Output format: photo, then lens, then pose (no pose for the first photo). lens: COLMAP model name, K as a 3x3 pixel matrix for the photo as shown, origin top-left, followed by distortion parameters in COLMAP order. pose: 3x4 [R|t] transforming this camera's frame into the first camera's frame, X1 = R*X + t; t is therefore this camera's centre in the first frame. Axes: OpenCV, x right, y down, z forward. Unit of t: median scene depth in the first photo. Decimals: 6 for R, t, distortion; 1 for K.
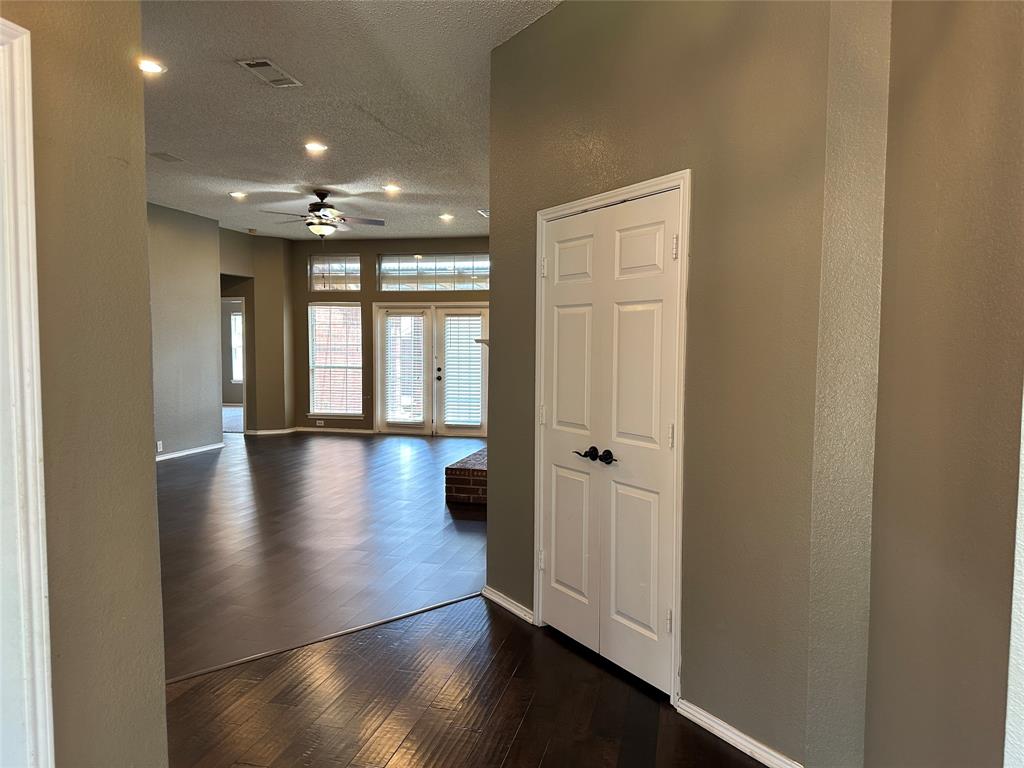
lens RADIAL K [[719.2, 0, 523.5], [0, 719.2, 391.9], [0, 0, 1]] dist [0.105185, -0.099796]
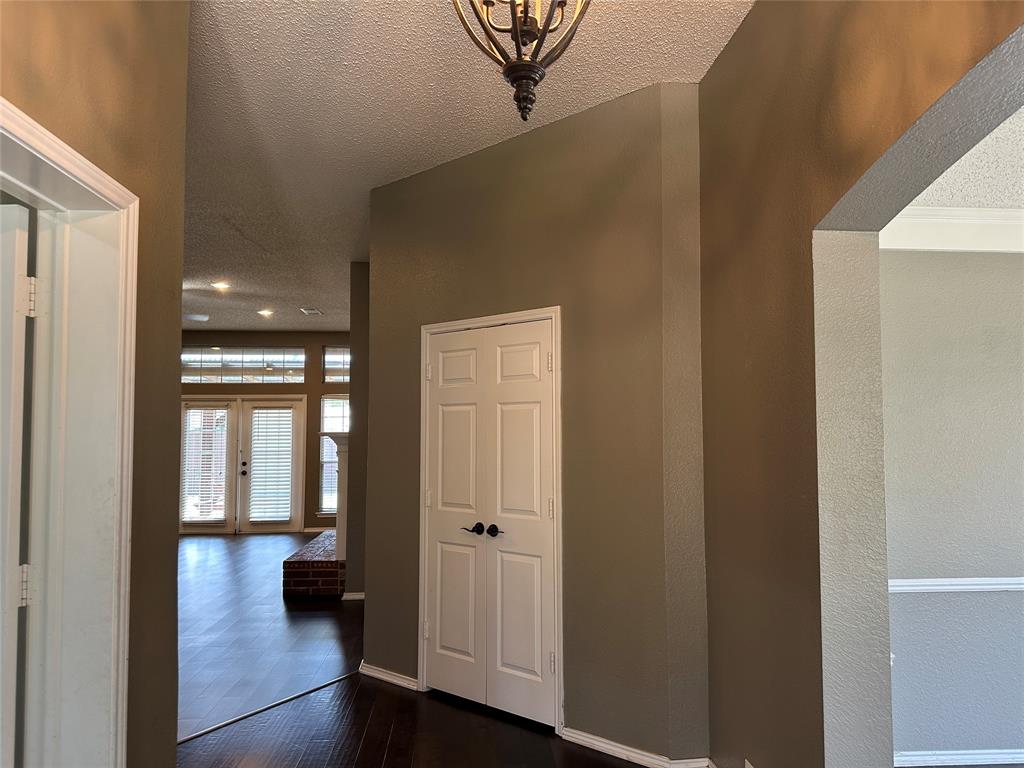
lens RADIAL K [[729.1, 0, 510.4], [0, 729.1, 385.2], [0, 0, 1]] dist [0.092896, -0.138245]
pose [[0.959558, 0.010268, 0.281322, -0.054239], [0.027576, 0.991100, -0.130235, 0.002698], [-0.280156, 0.132726, 0.950735, -0.053736]]
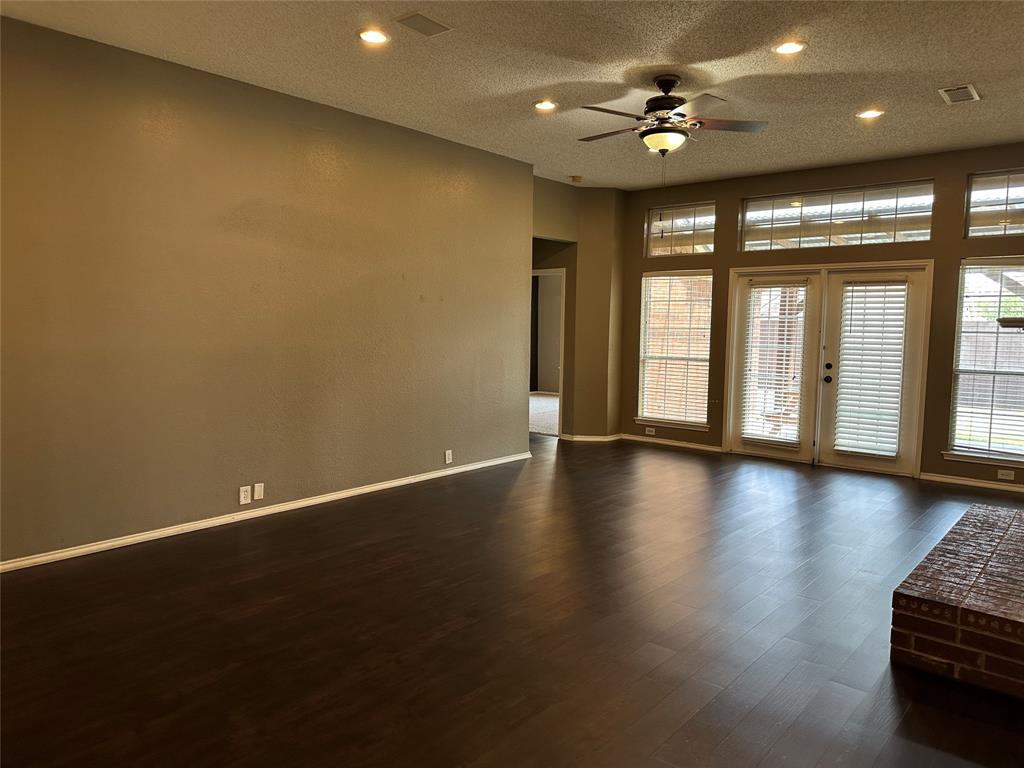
lens RADIAL K [[729.1, 0, 510.4], [0, 729.1, 385.2], [0, 0, 1]] dist [0.092896, -0.138245]
pose [[0.889671, 0.044797, -0.454399, -0.069003], [-0.039086, 0.998995, 0.021959, -0.017482], [0.454926, -0.001775, 0.890528, 0.267507]]
